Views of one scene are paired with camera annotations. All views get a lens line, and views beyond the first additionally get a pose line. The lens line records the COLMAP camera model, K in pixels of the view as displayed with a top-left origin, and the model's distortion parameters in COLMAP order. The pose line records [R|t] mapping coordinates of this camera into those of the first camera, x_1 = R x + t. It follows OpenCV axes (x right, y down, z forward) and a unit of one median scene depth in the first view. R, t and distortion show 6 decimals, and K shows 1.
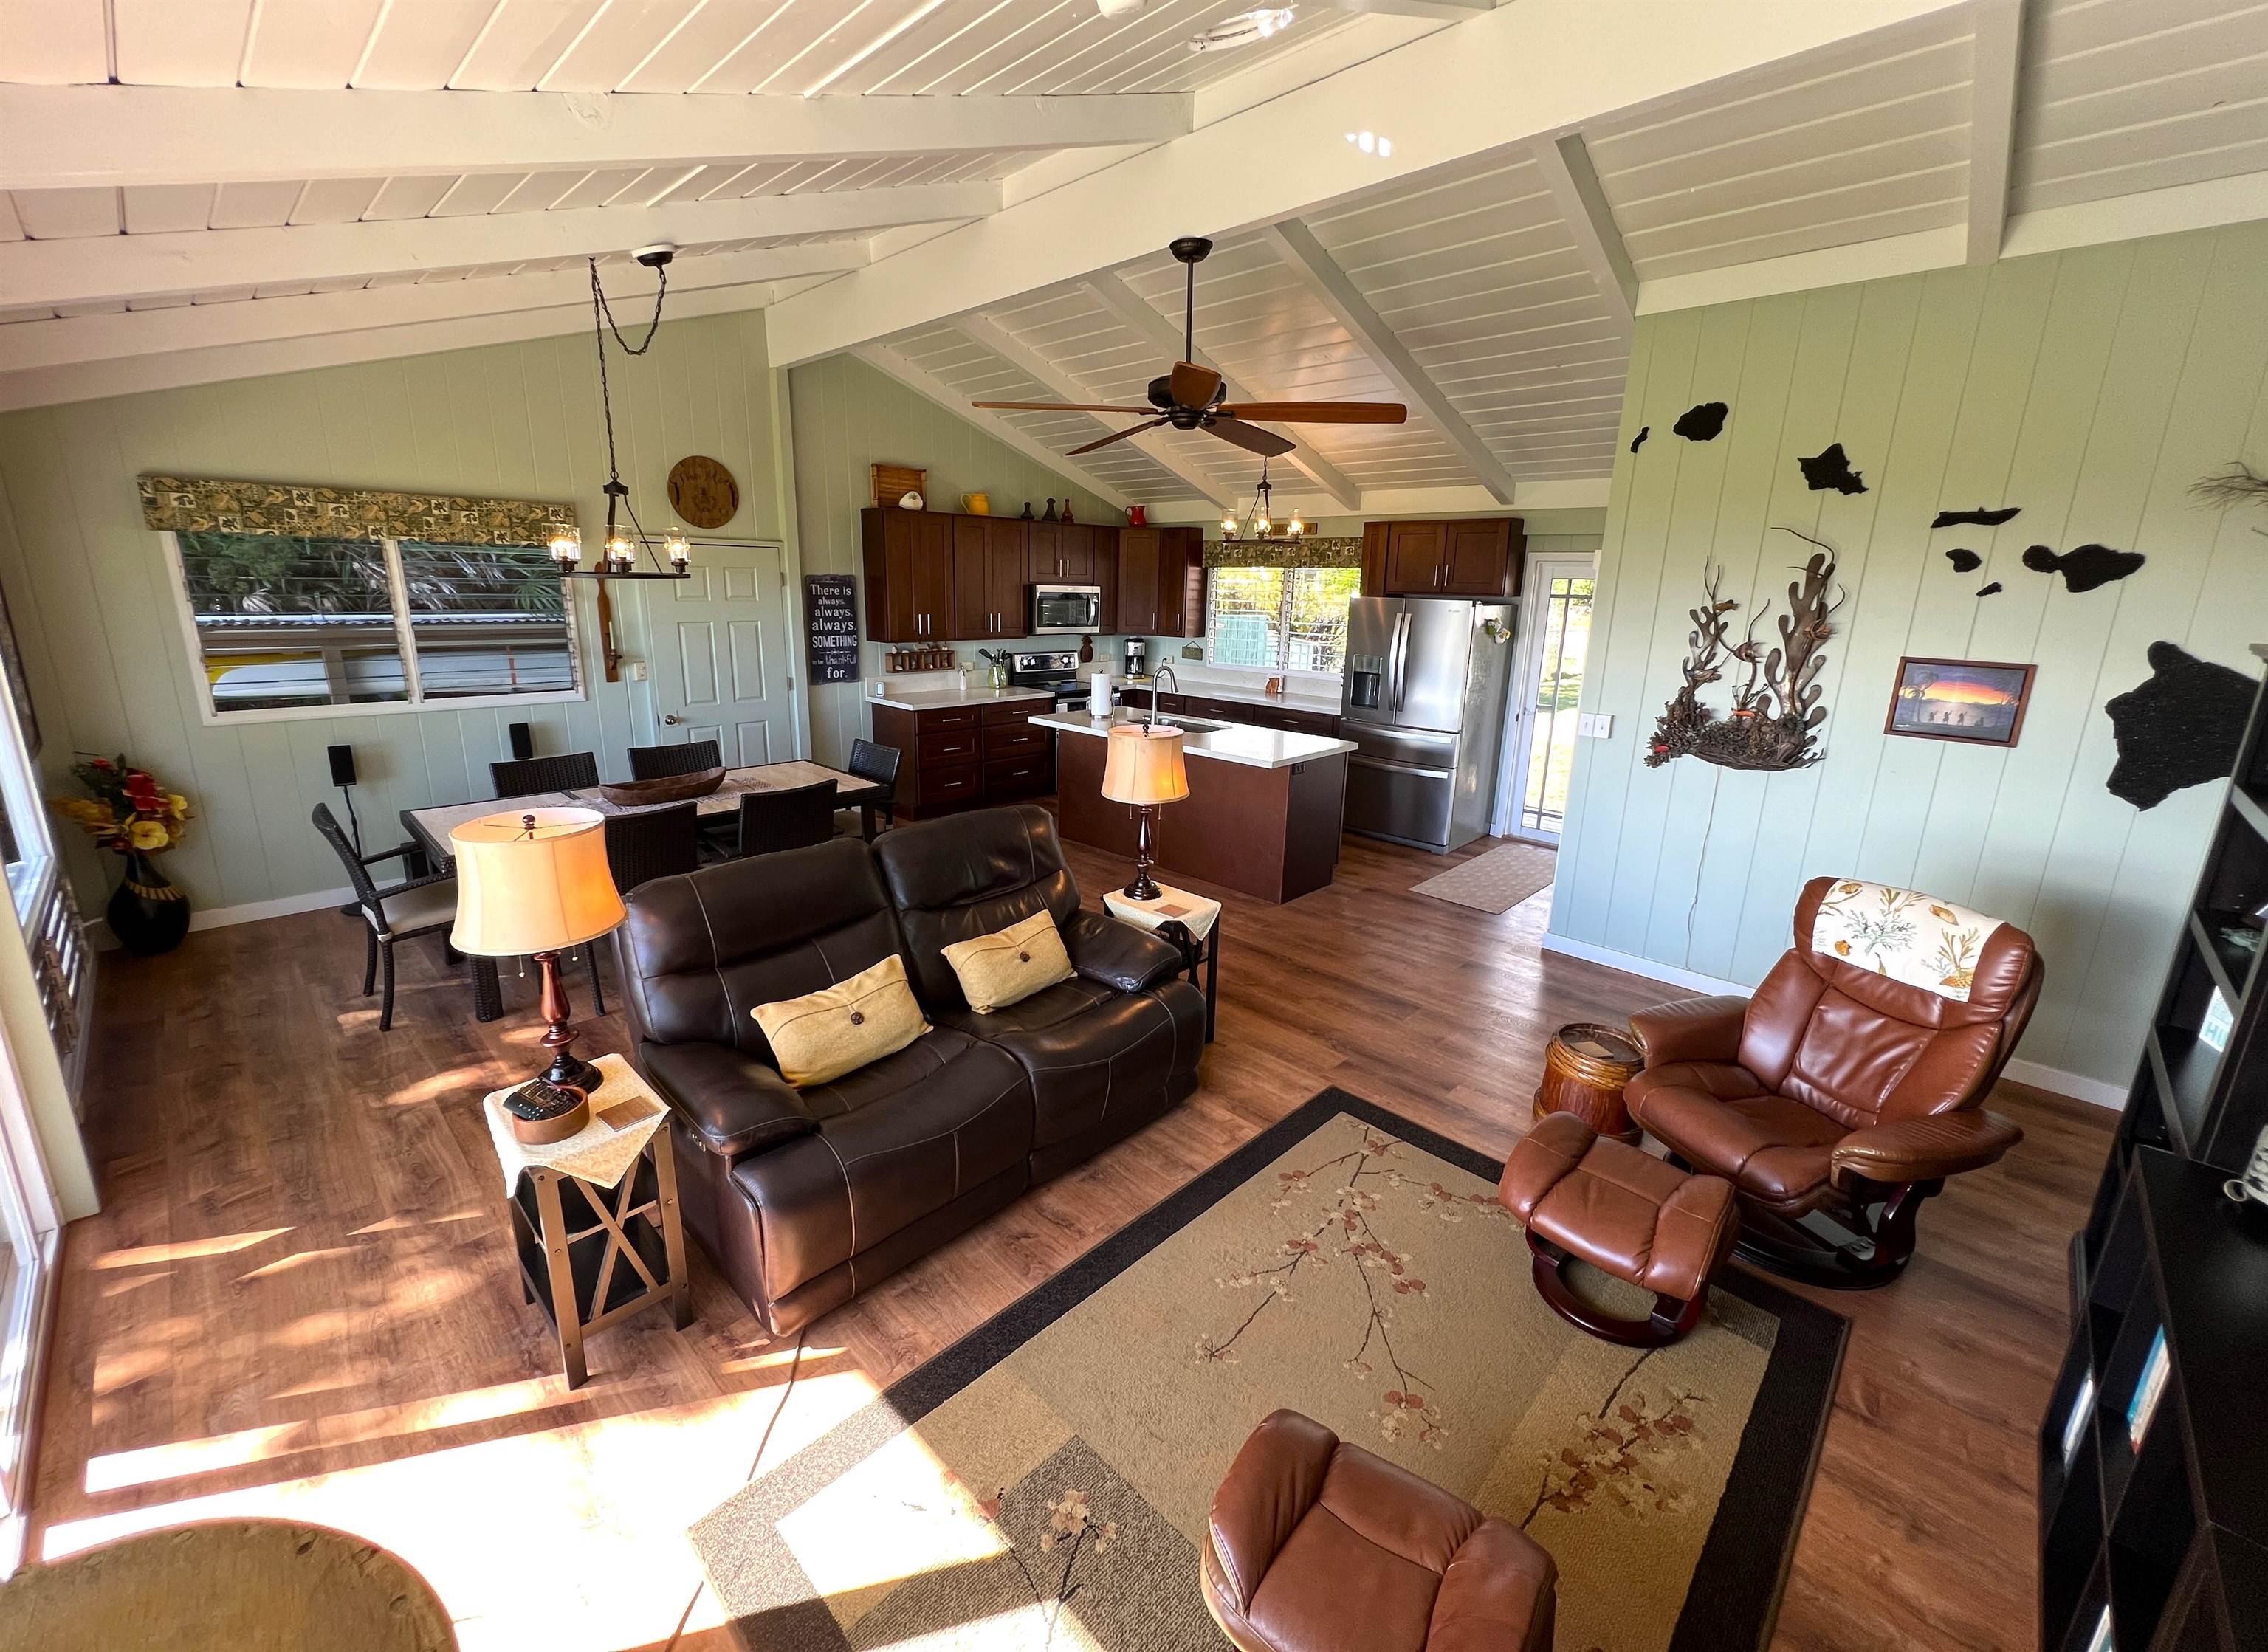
lens RADIAL K [[921.1, 0, 1141.8], [0, 921.1, 806.5], [0, 0, 1]] dist [0.007974, -0.000074]
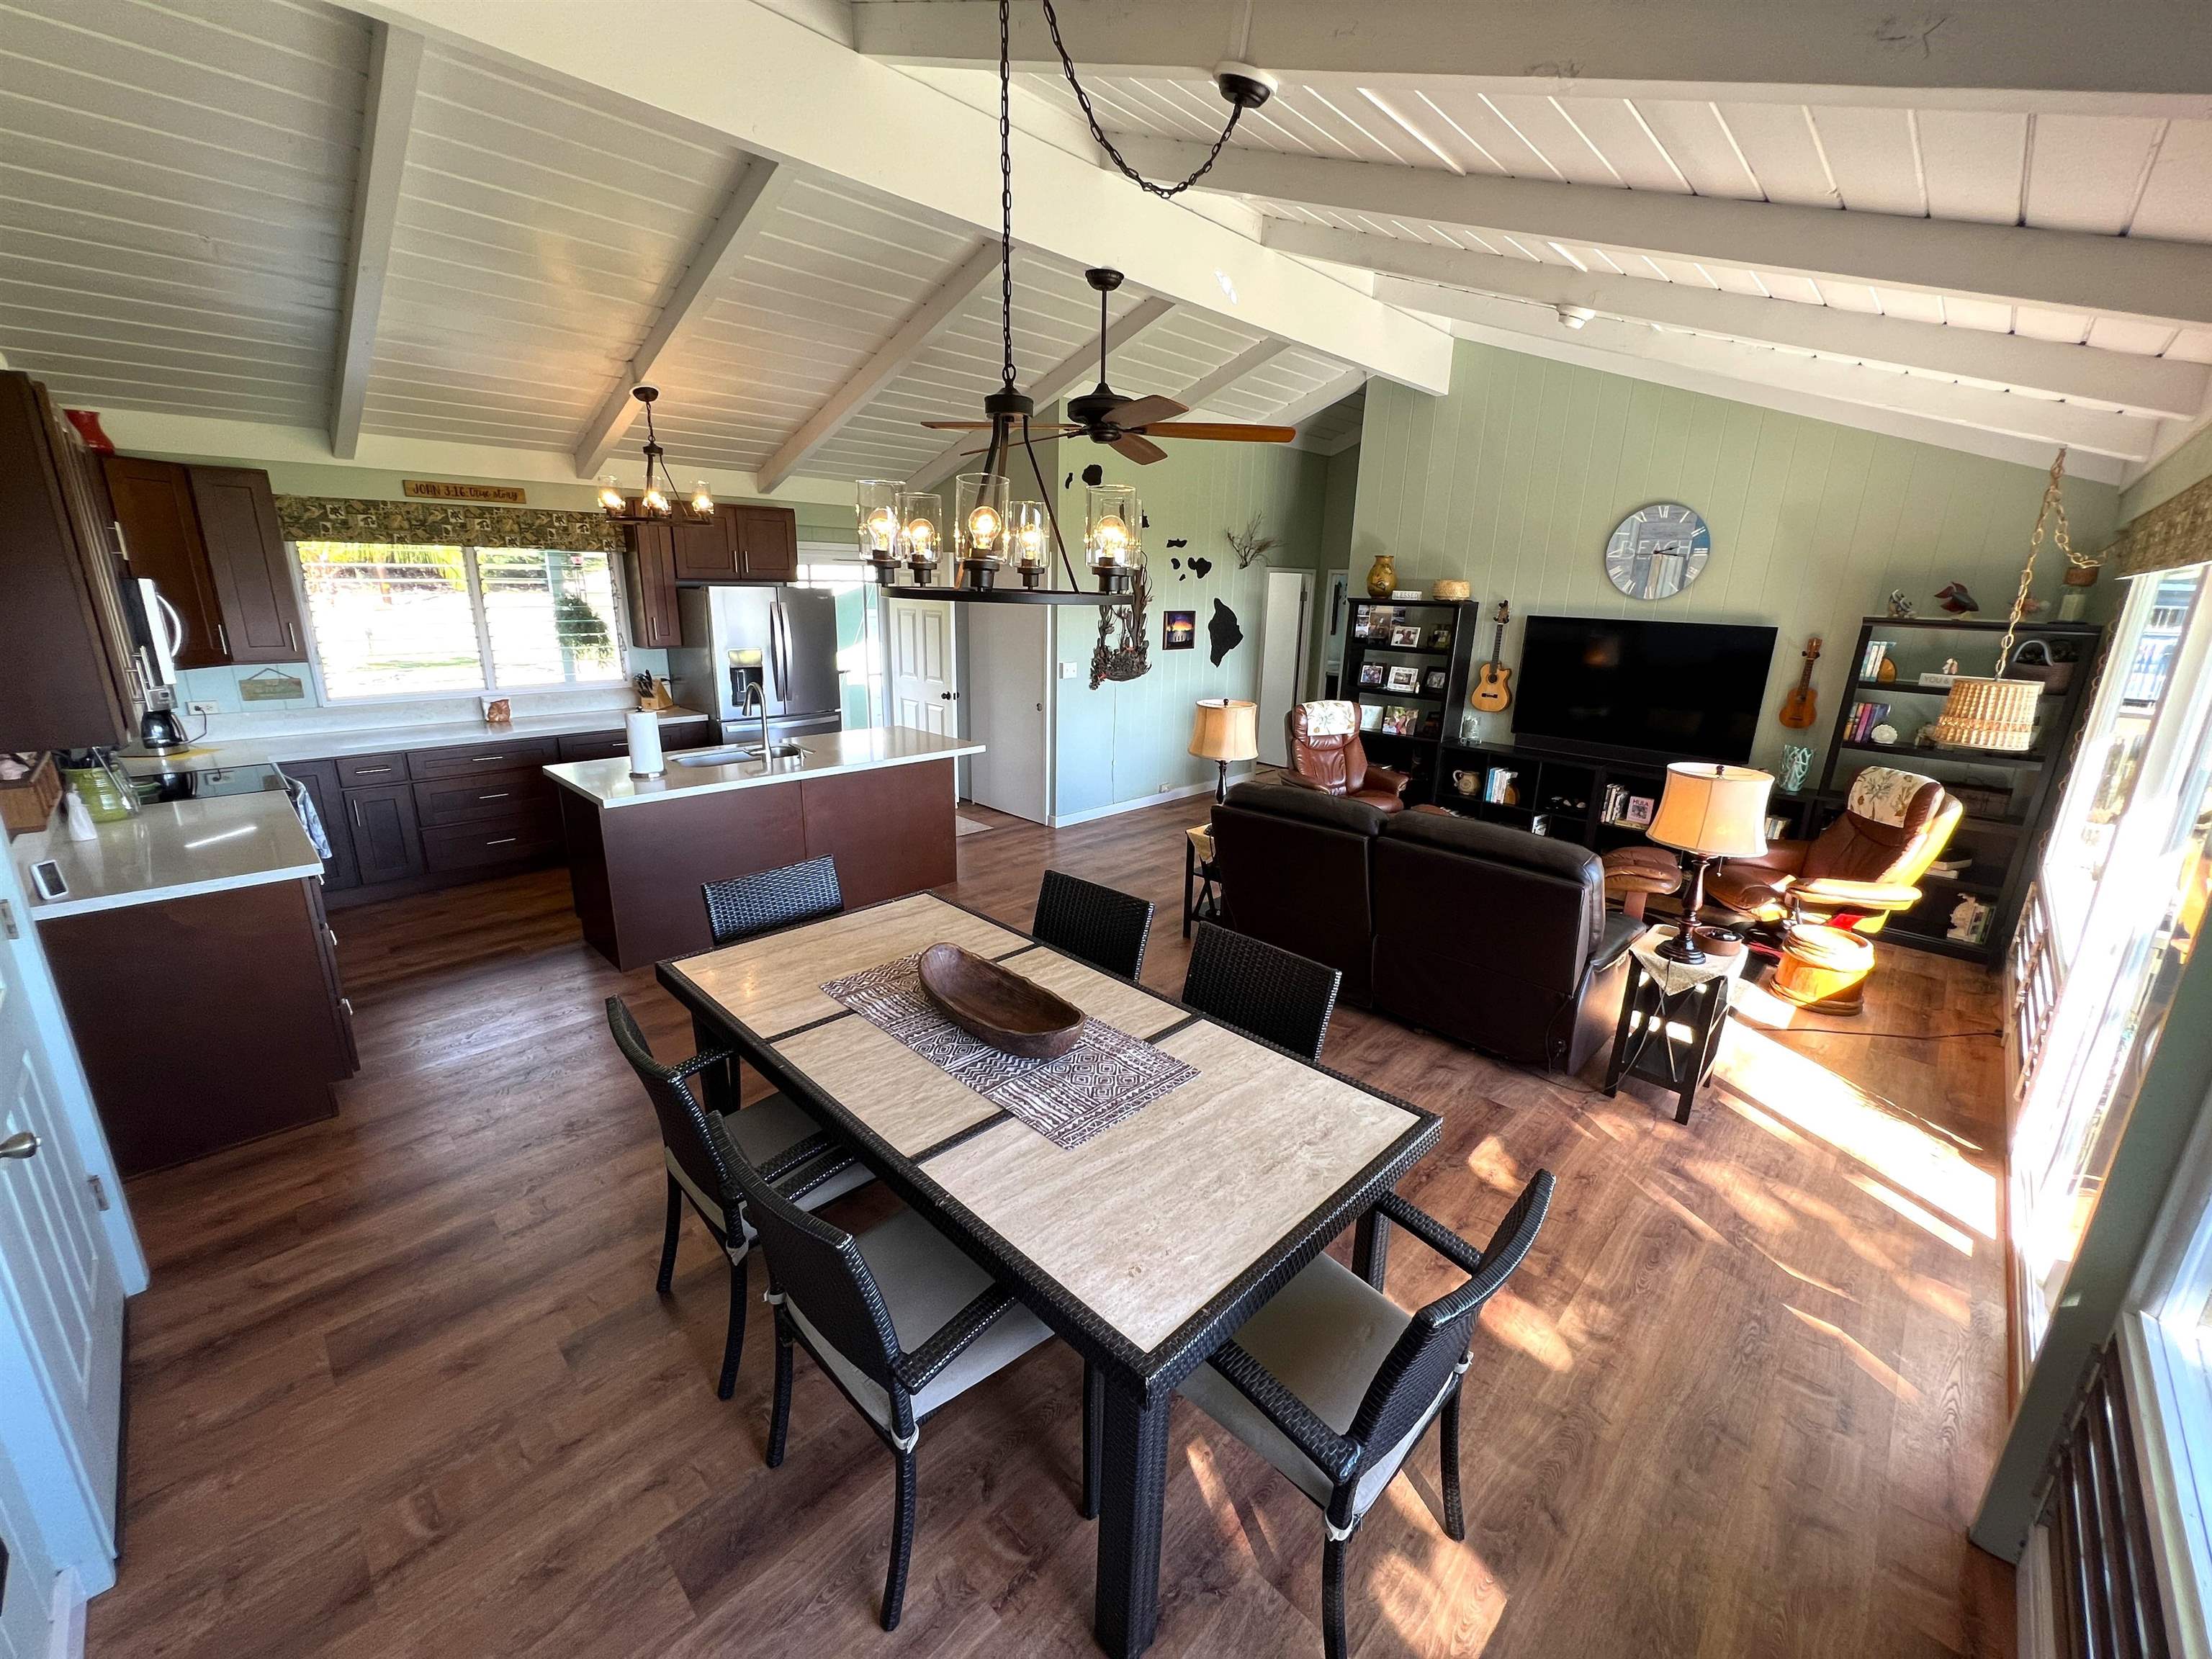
lens RADIAL K [[881.3, 0, 1106.0], [0, 881.3, 829.5], [0, 0, 1]] dist [0.000605, 0.000154]
pose [[0.011685, -0.296180, 0.955061, -1.181188], [0.221136, 0.932242, 0.286398, -0.298715], [-0.975173, 0.207852, 0.076390, 1.083025]]
